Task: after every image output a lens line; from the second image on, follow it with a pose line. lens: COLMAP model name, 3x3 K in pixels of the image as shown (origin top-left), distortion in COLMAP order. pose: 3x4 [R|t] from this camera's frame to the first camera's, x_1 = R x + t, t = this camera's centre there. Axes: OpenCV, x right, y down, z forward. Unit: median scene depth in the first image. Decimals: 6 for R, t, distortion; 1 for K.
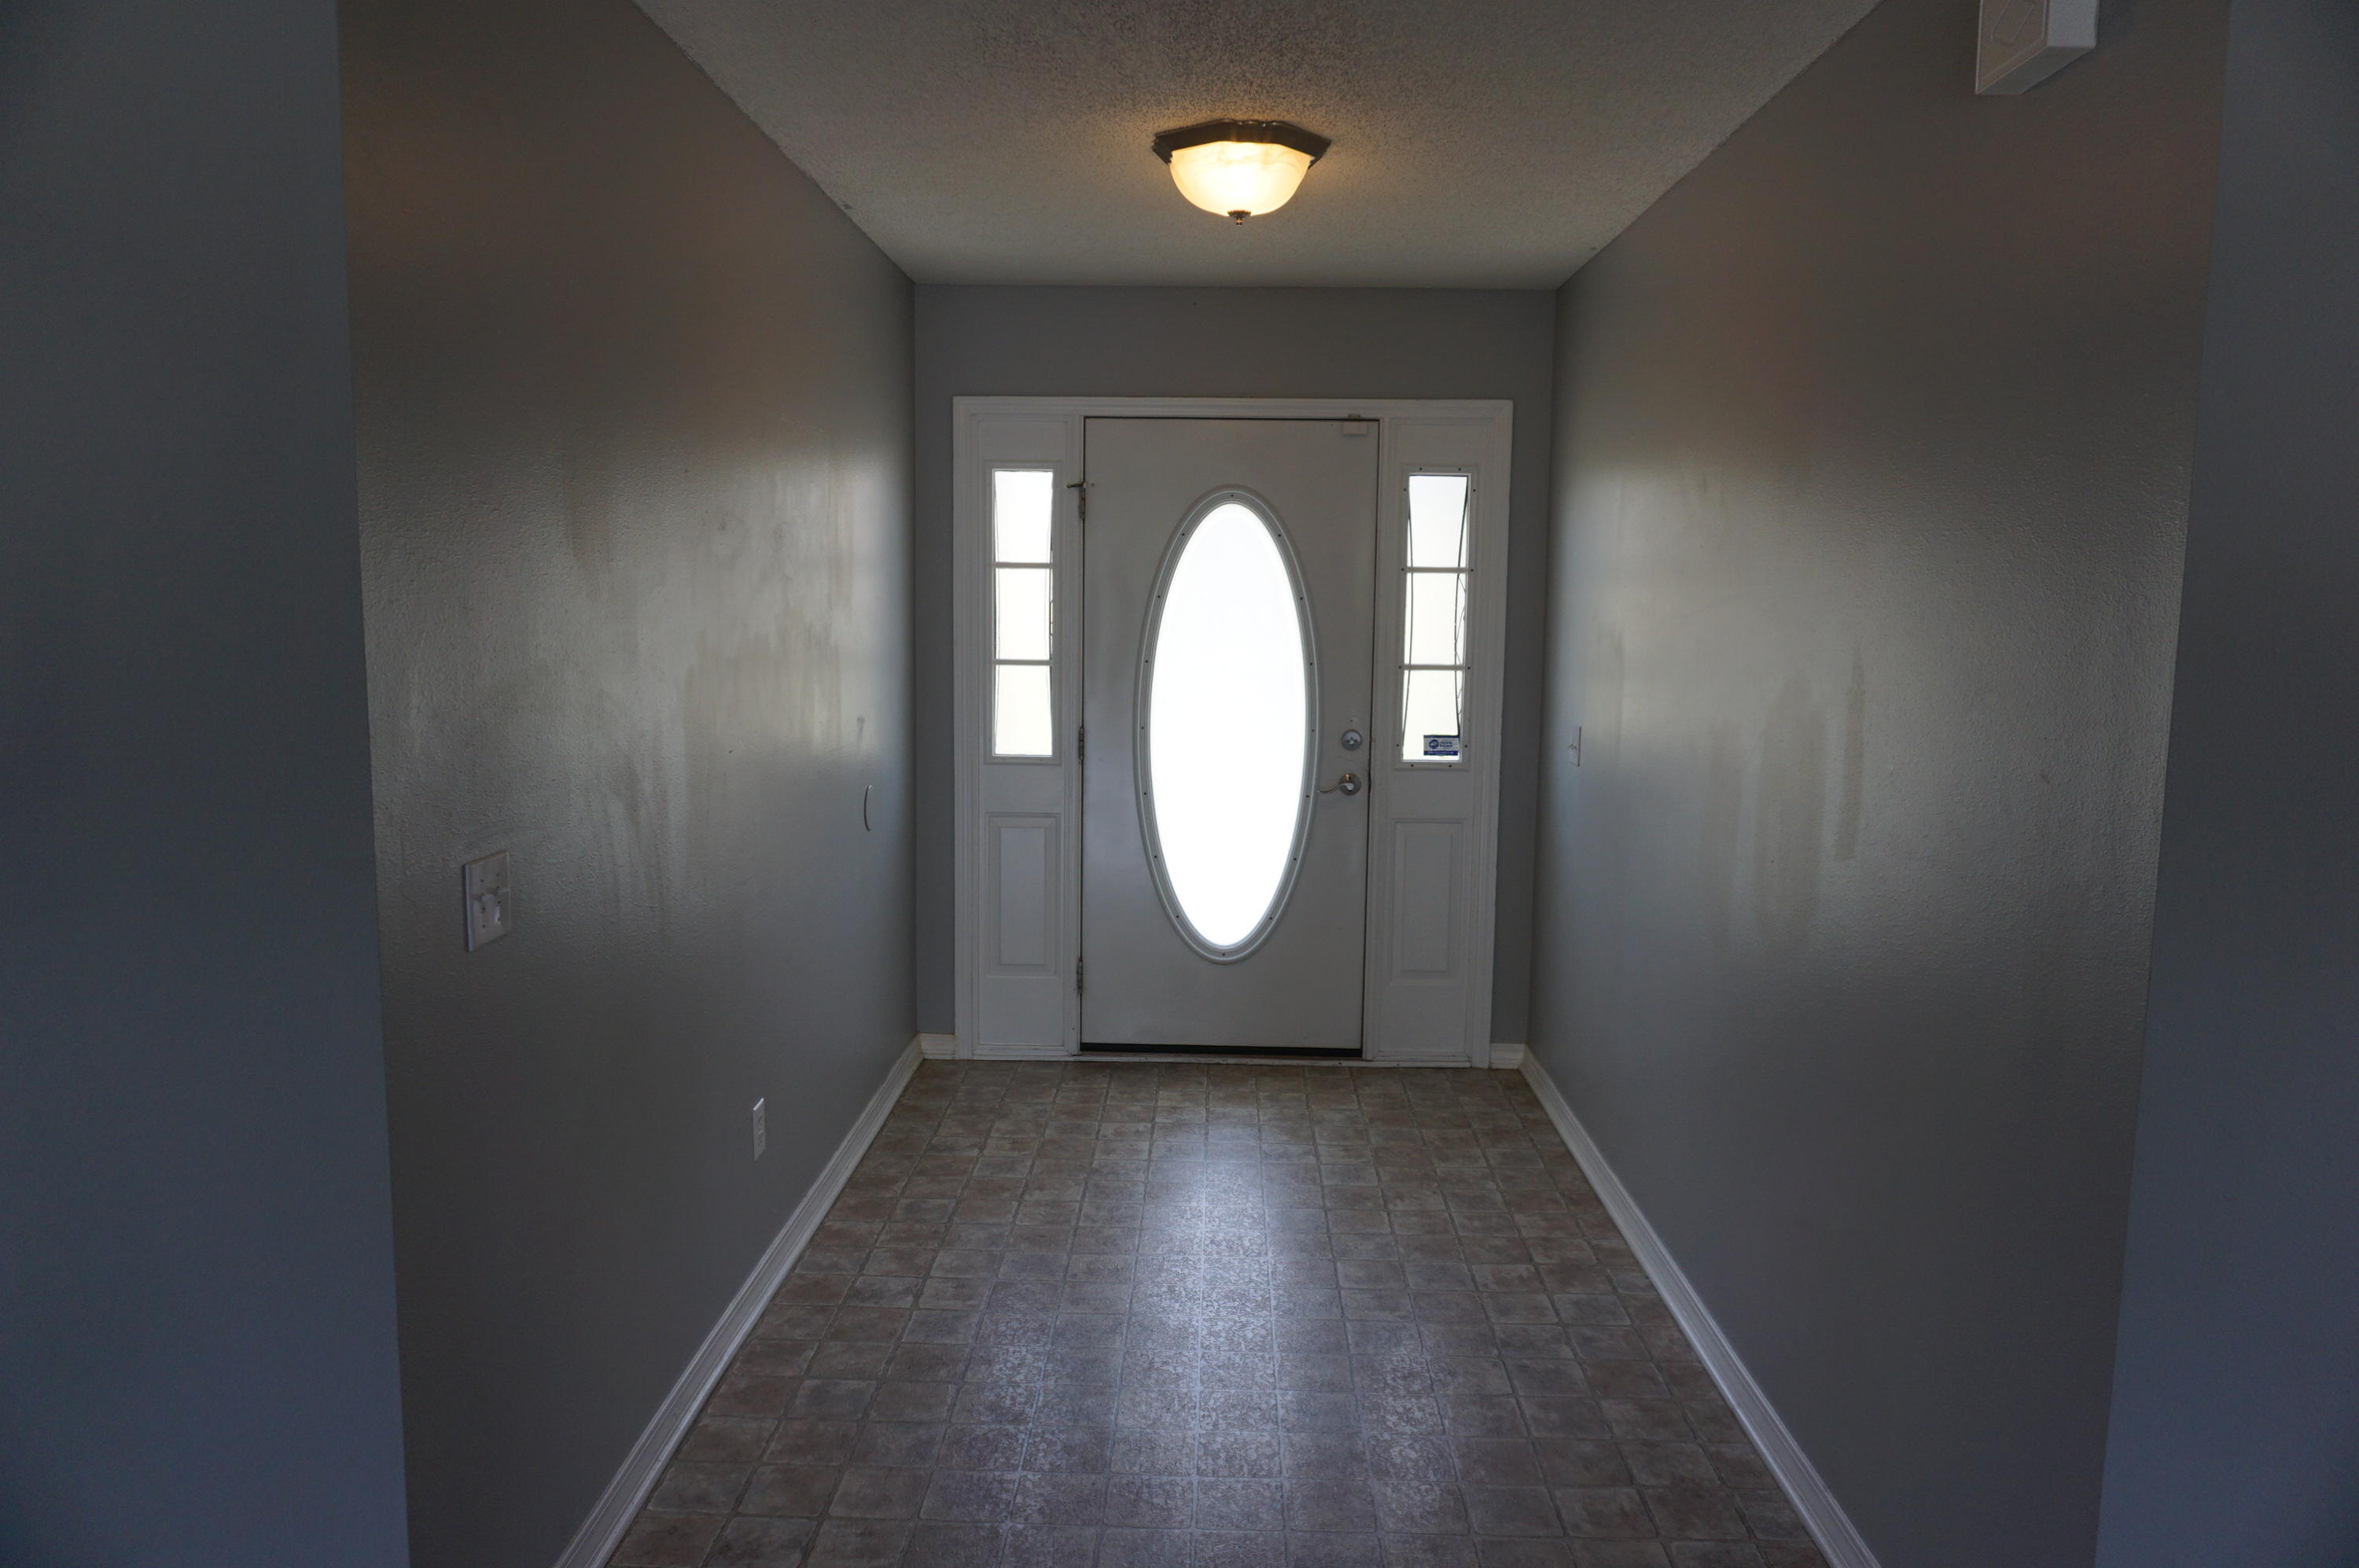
lens RADIAL K [[1577.4, 0, 1185.5], [0, 1577.4, 777.9], [0, 0, 1]] dist [-0.054167, 0.027537]
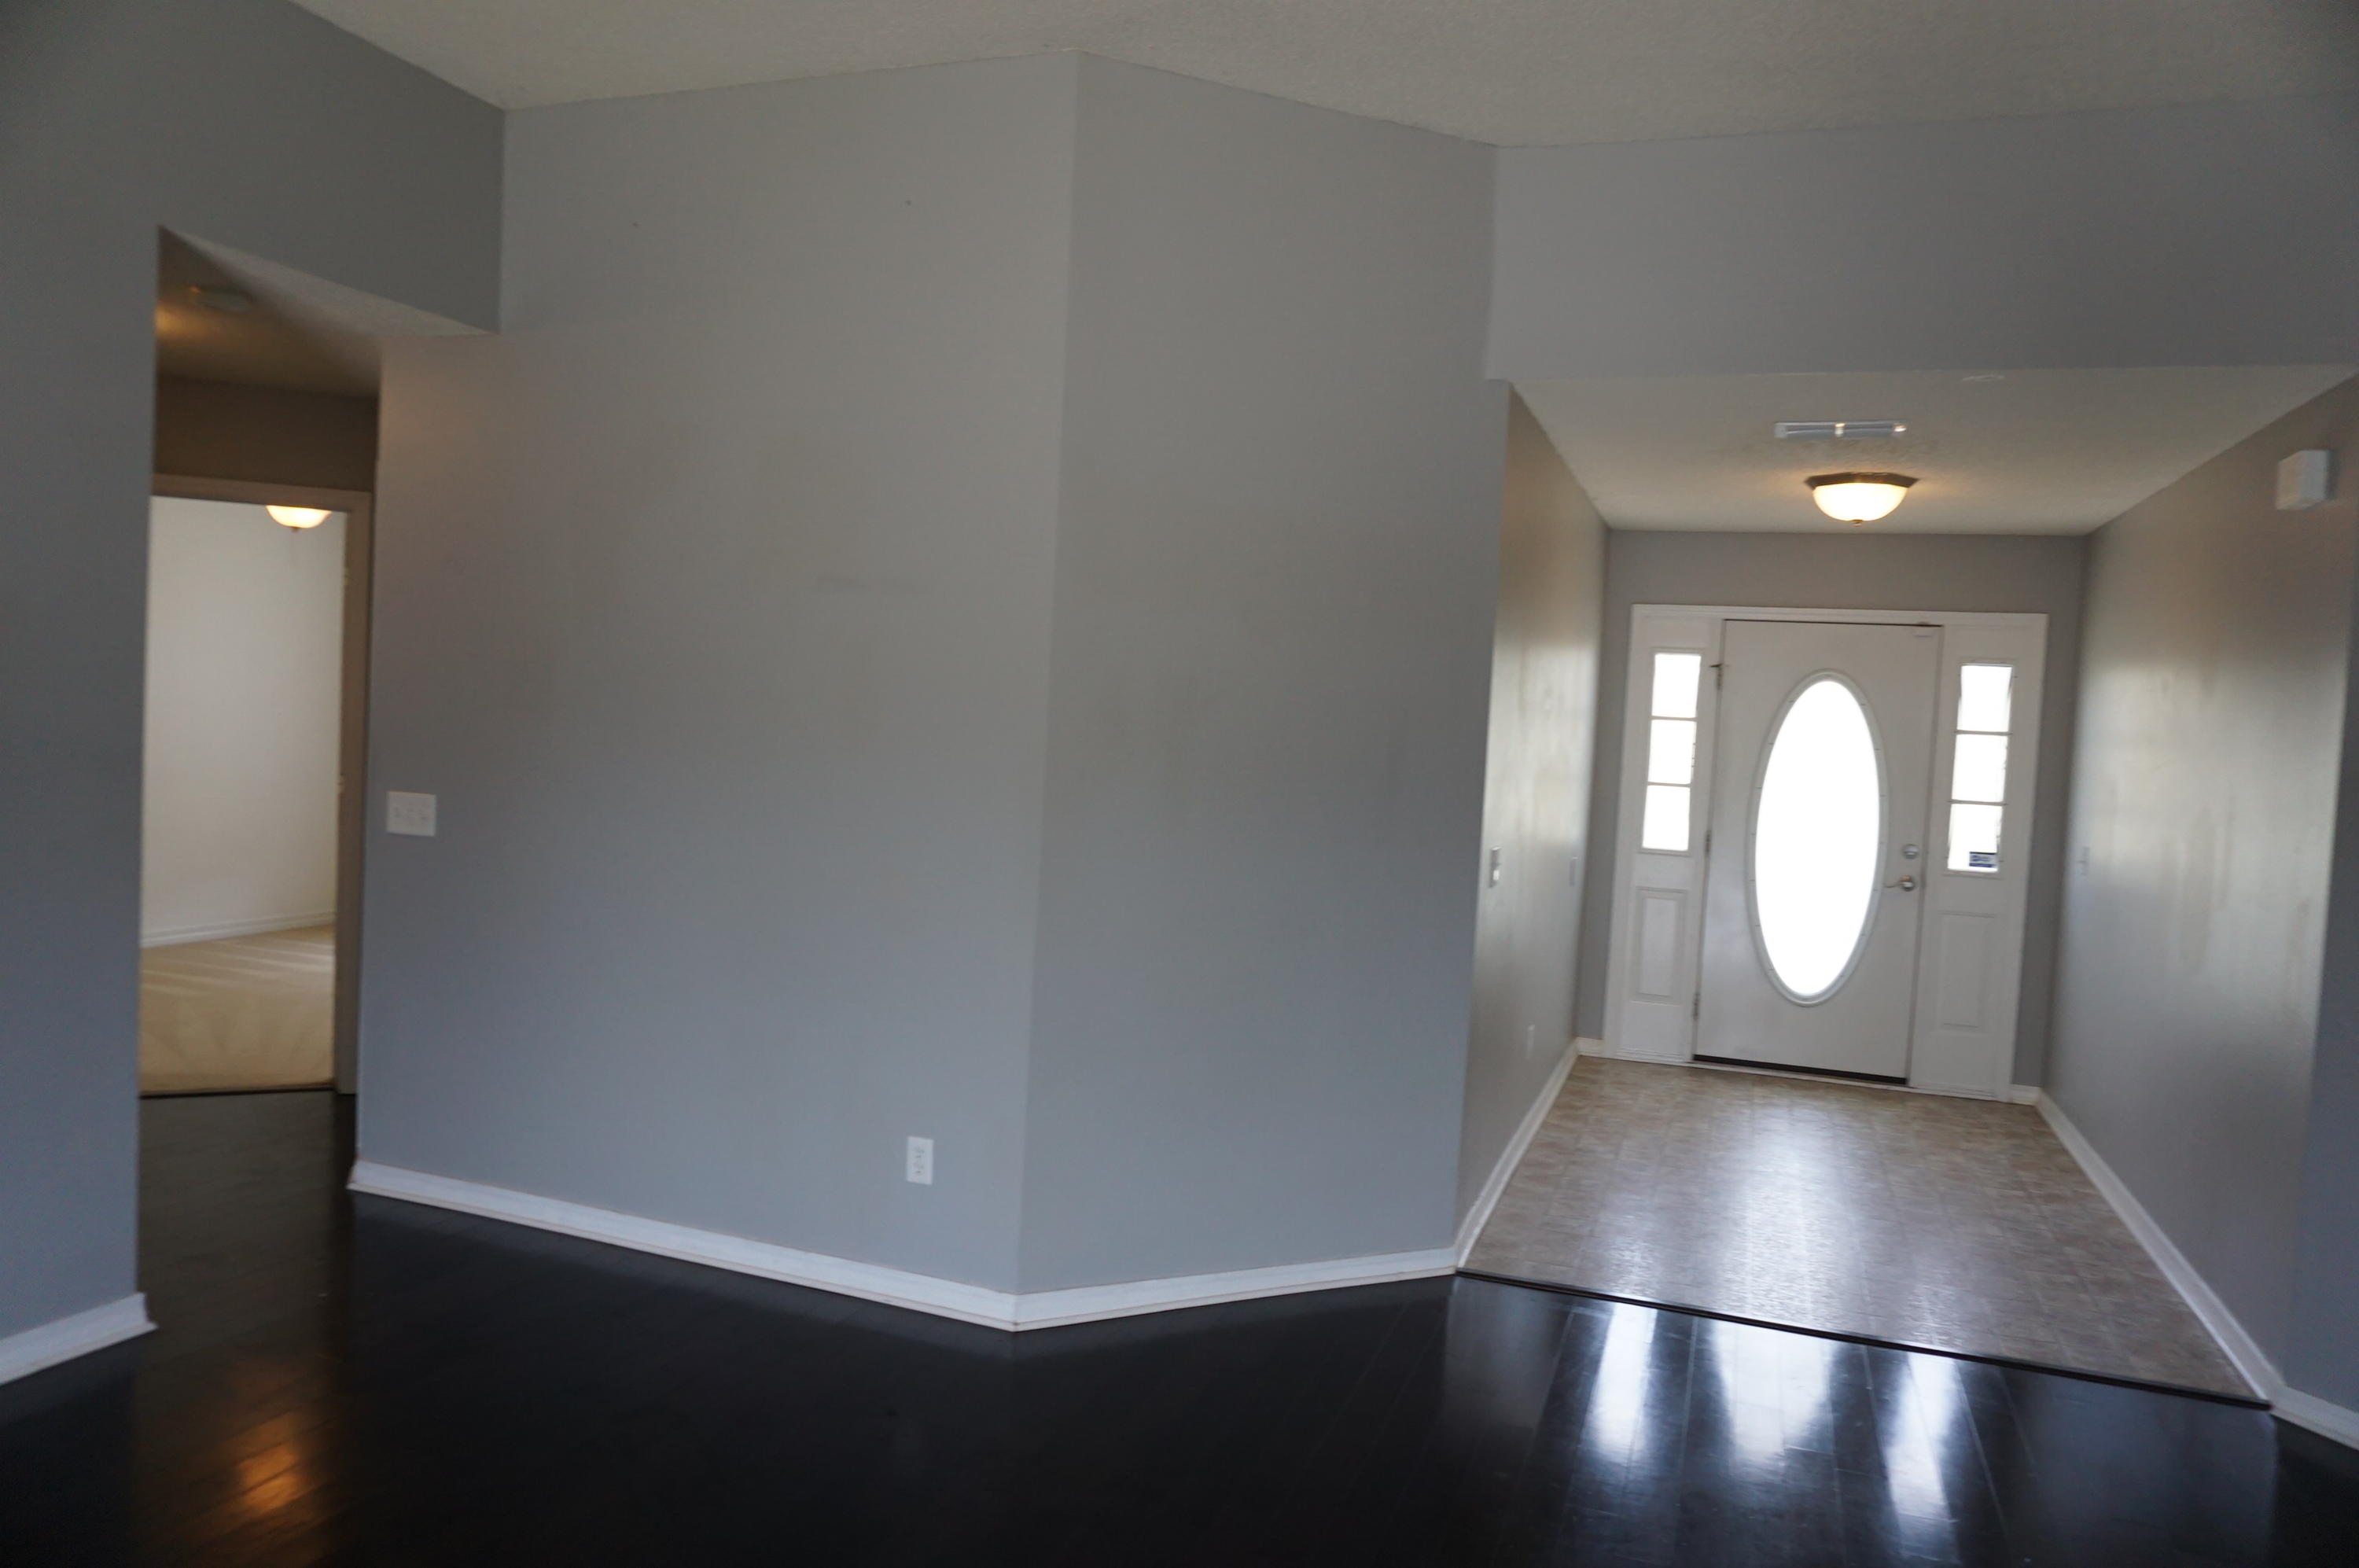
lens RADIAL K [[1577.4, 0, 1167.1], [0, 1577.4, 798.5], [0, 0, 1]] dist [-0.054167, 0.027537]
pose [[0.943516, 0.051670, -0.327272, -0.068123], [-0.075624, 0.995276, -0.060887, 0.064876], [0.322580, 0.082198, 0.942966, -0.533190]]
